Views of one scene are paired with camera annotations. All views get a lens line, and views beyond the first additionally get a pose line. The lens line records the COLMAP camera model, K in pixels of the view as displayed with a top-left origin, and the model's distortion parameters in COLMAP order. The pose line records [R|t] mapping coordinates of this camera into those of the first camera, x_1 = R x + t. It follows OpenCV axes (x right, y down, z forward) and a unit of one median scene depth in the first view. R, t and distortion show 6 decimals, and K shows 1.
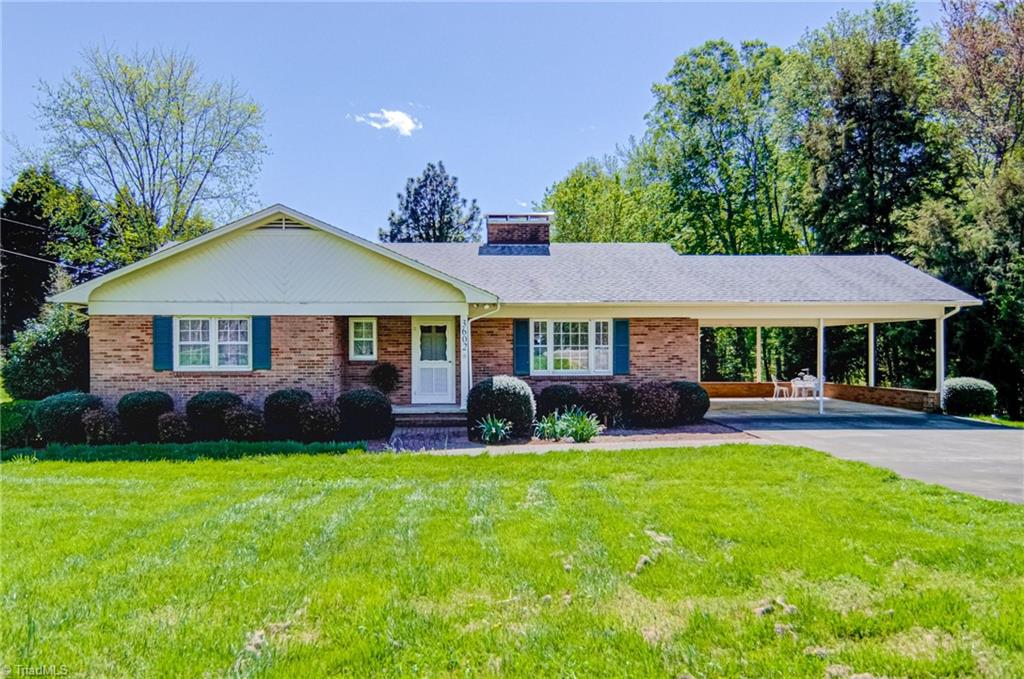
lens RADIAL K [[765.6, 0, 512.0], [0, 765.6, 339.5], [0, 0, 1]] dist [0.000091, -0.001348]
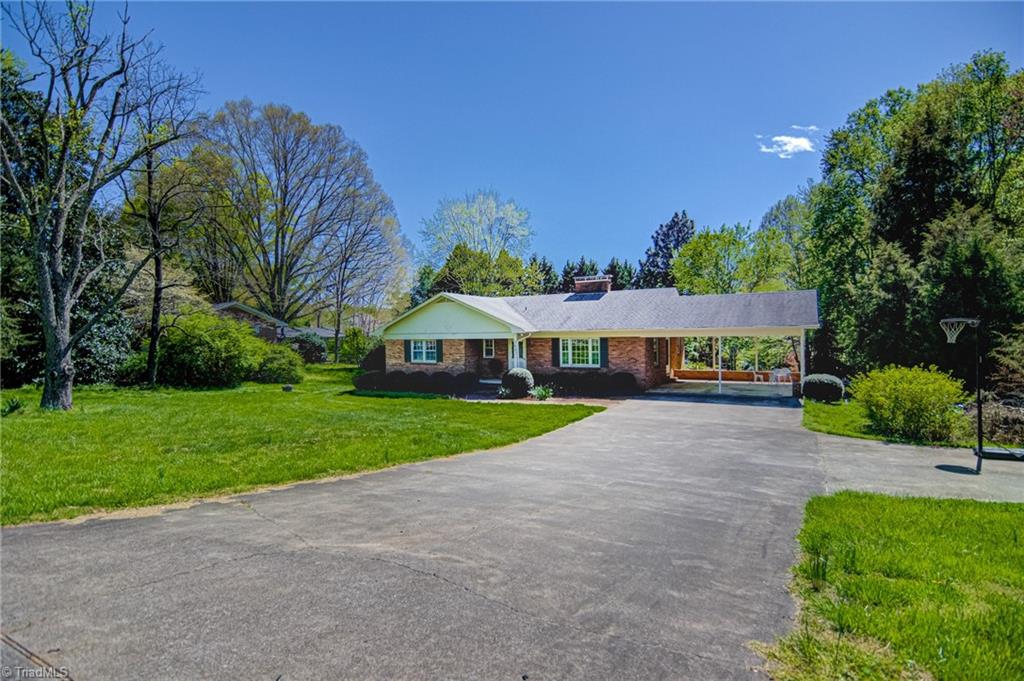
lens RADIAL K [[546.5, 0, 514.5], [0, 546.5, 341.7], [0, 0, 1]] dist [0.003193, -0.000847]
pose [[0.853922, -0.000276, -0.520401, 0.663505], [0.017813, 0.999429, 0.028699, -0.060637], [0.520096, -0.033777, 0.853439, -0.274124]]
